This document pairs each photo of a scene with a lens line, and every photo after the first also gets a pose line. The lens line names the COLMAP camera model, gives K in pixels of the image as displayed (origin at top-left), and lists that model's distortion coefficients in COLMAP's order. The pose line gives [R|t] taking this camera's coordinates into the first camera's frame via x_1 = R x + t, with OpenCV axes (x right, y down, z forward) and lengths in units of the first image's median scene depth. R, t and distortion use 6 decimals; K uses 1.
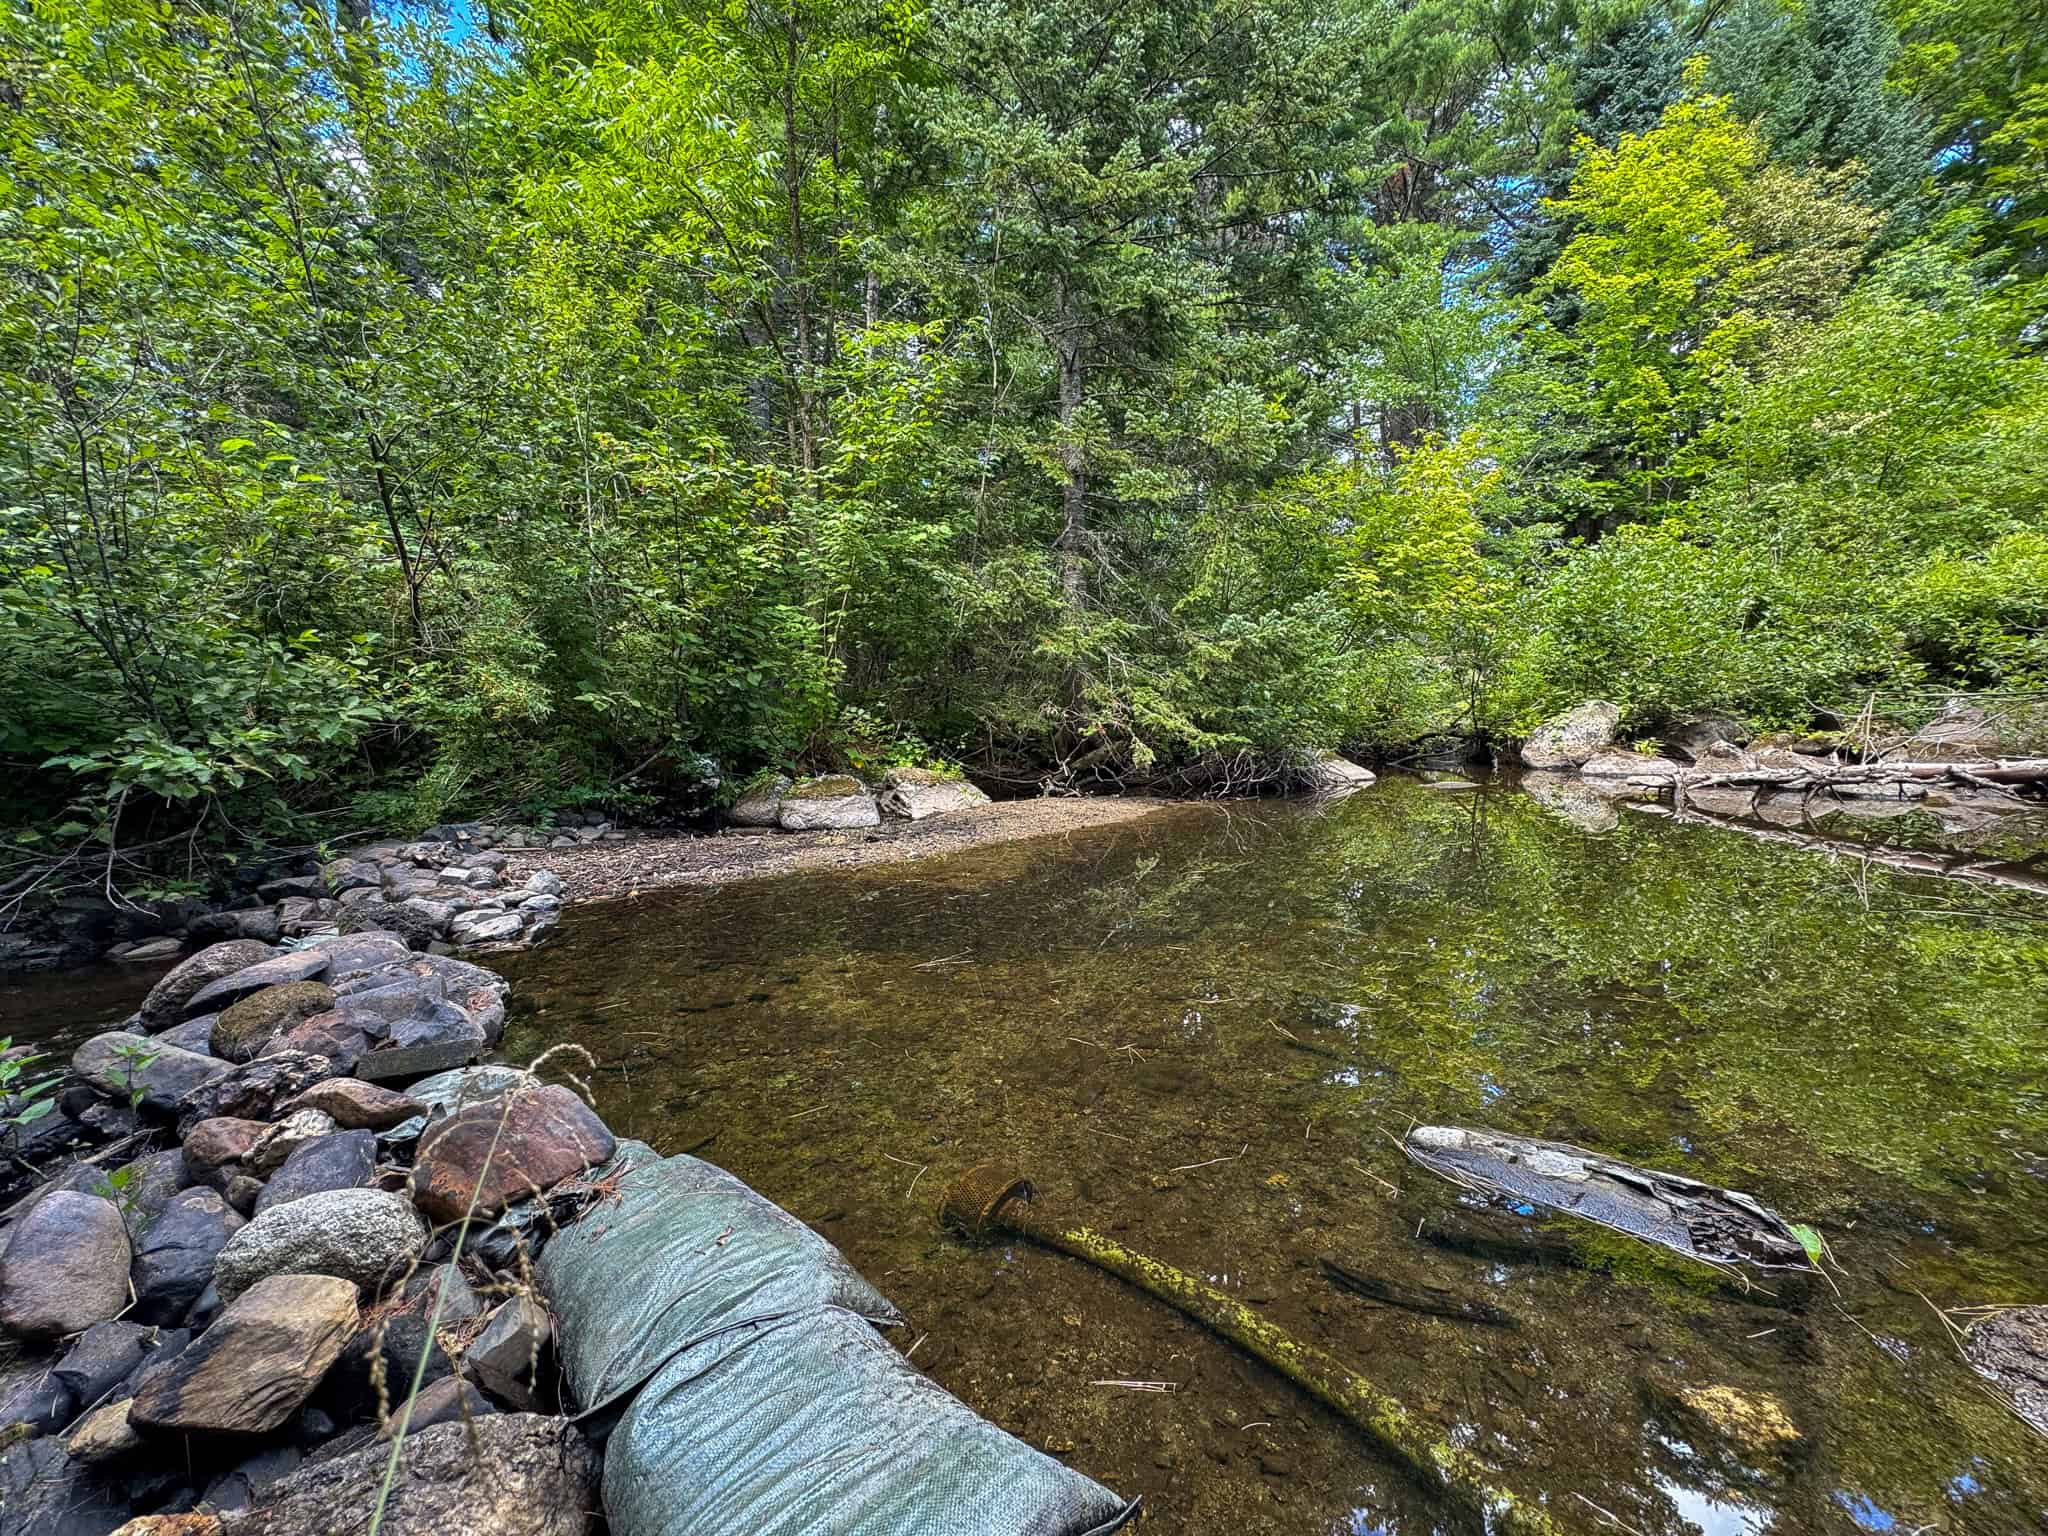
lens RADIAL K [[814.9, 0, 1019.1], [0, 814.9, 764.3], [0, 0, 1]] dist [-0.001753, 0.000217]
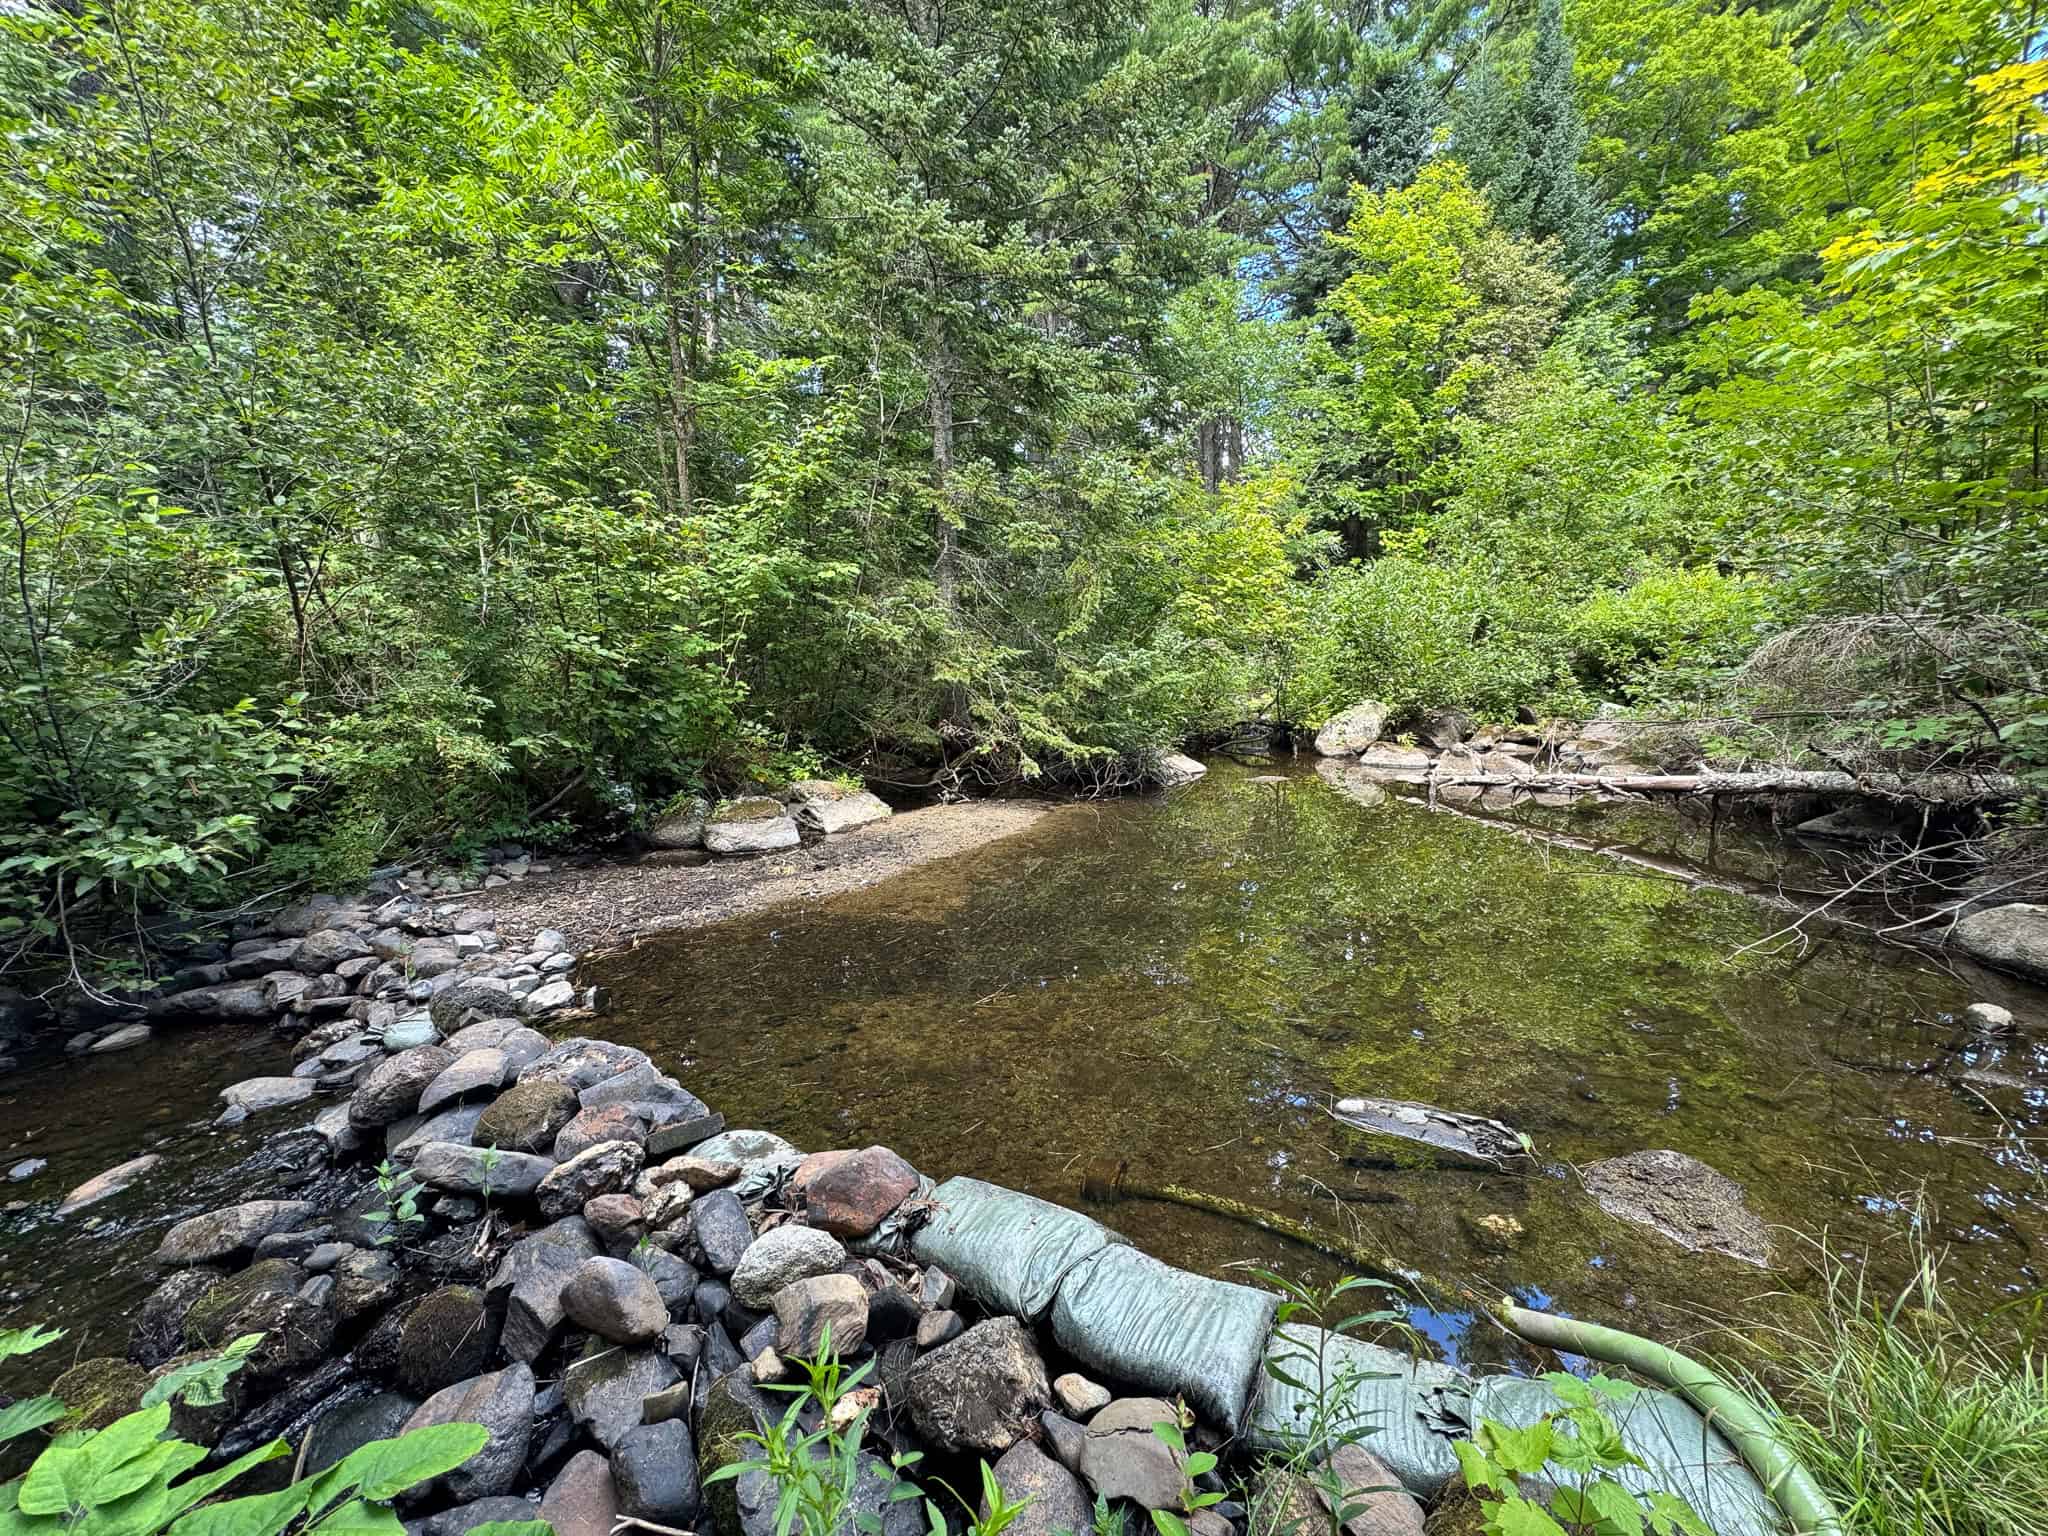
lens RADIAL K [[814.9, 0, 1019.6], [0, 814.9, 762.5], [0, 0, 1]] dist [-0.001753, 0.000217]
pose [[0.973643, -0.026225, 0.226564, -0.112426], [0.013295, 0.998204, 0.058409, -0.079726], [-0.227689, -0.053857, 0.972243, -0.103752]]
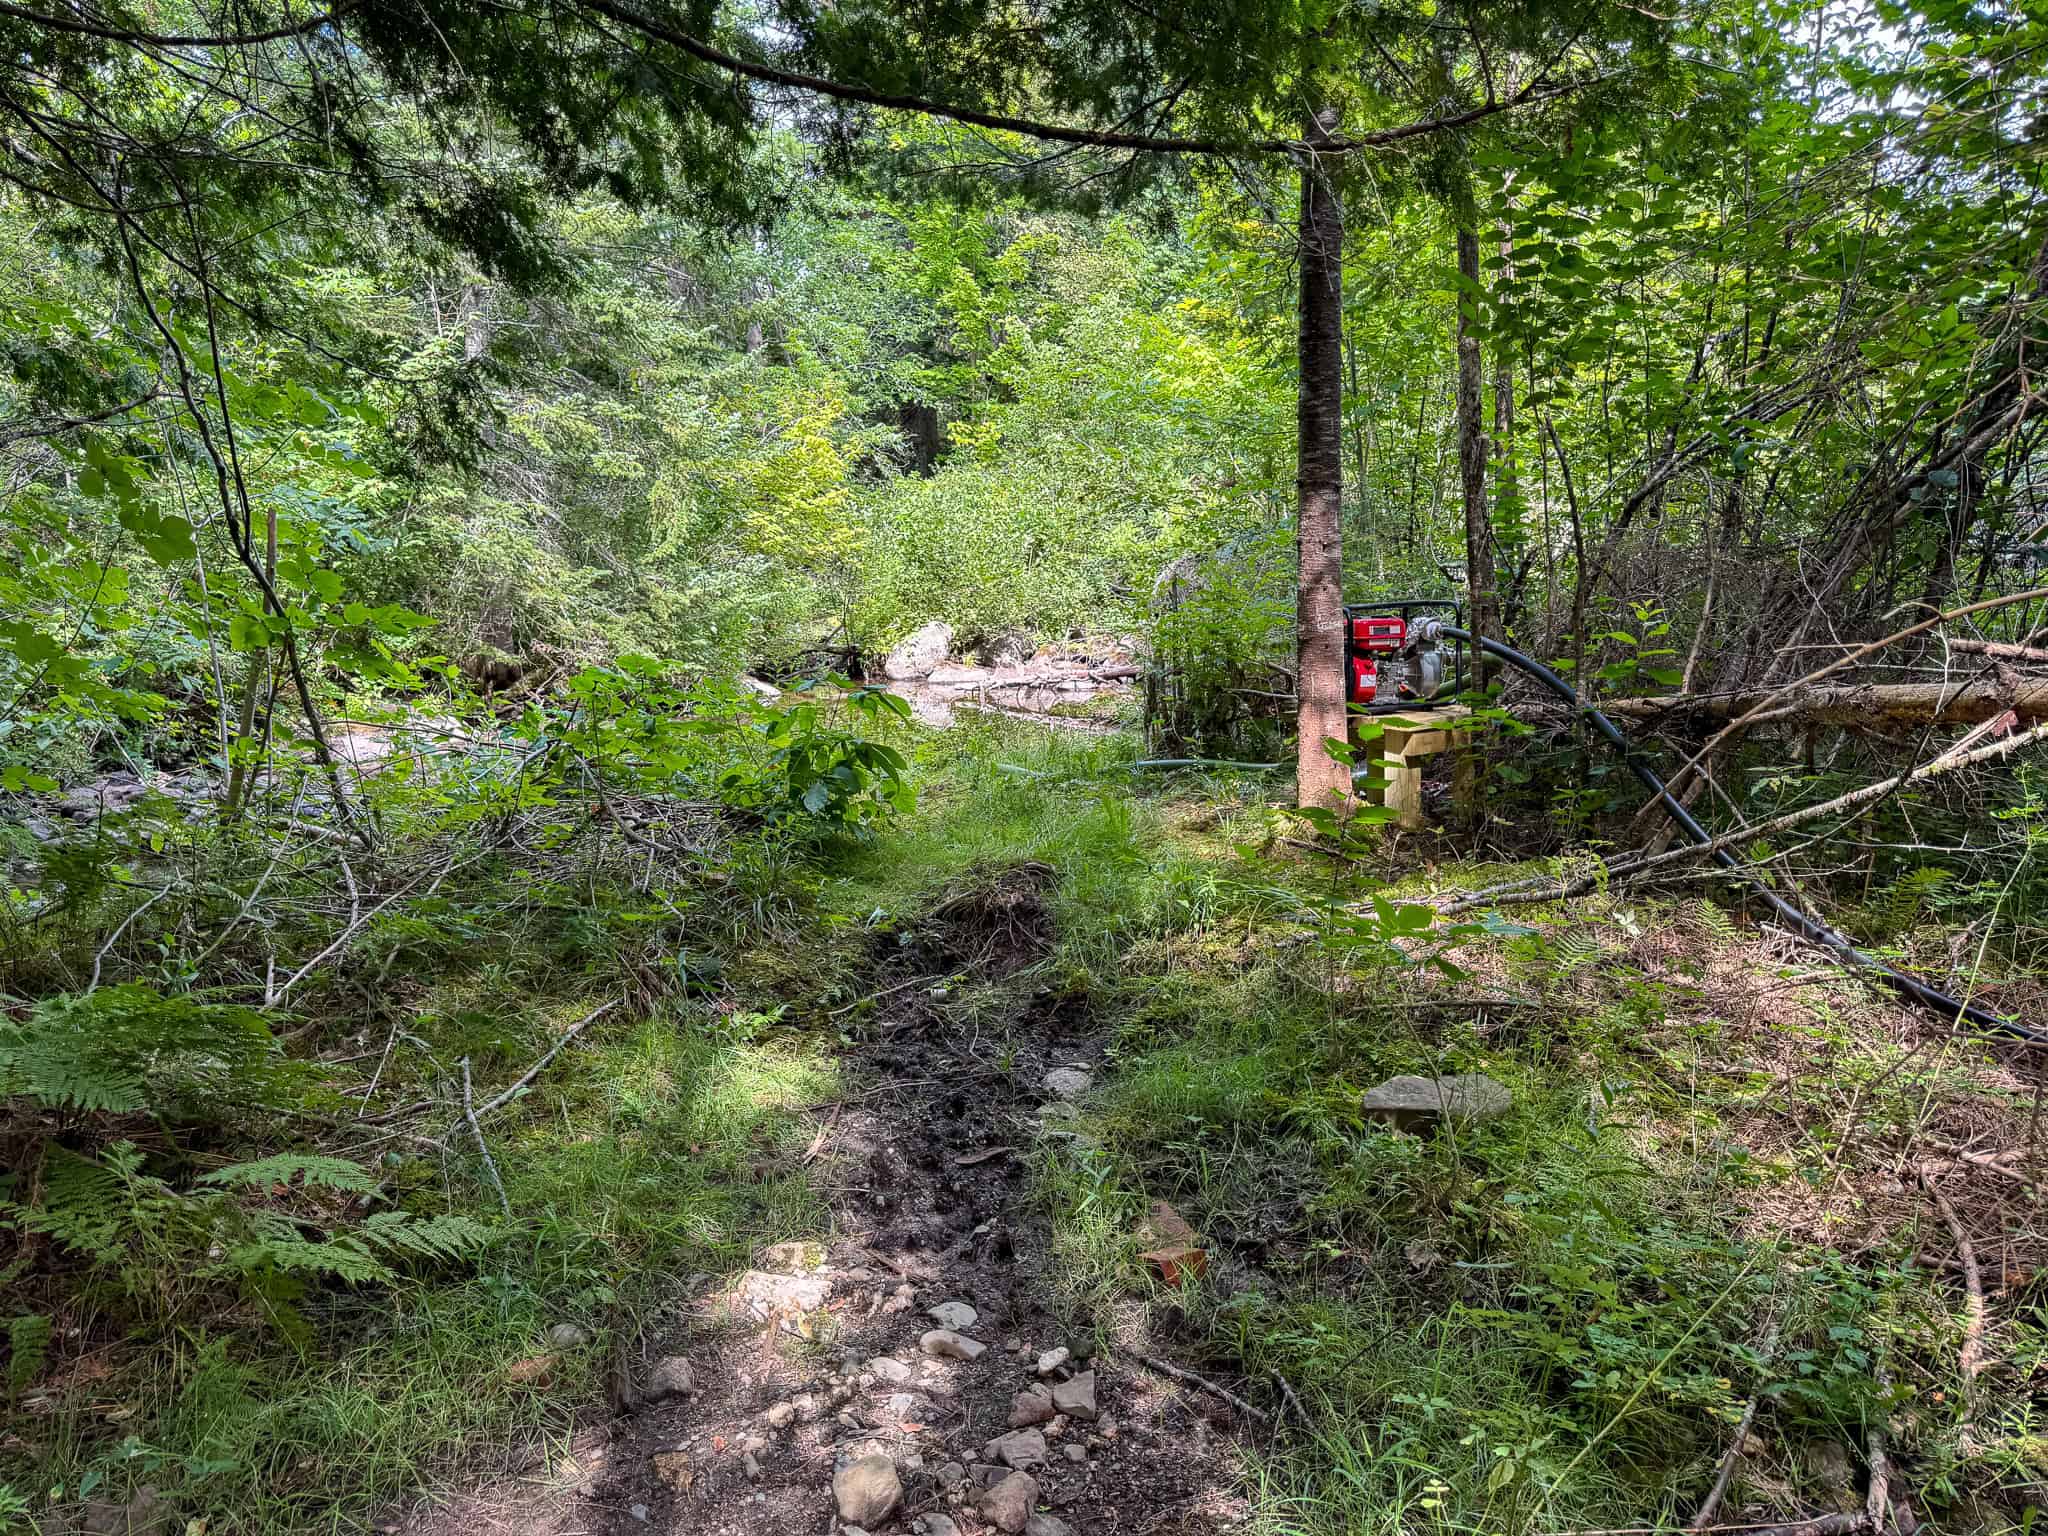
lens RADIAL K [[1437.9, 0, 1032.0], [0, 1437.9, 780.4], [0, 0, 1]] dist [0.070992, -0.000259]
pose [[0.780717, -0.087377, 0.618746, -0.663545], [0.045042, 0.995469, 0.083744, -0.019567], [-0.623259, -0.037511, 0.781115, -0.973651]]
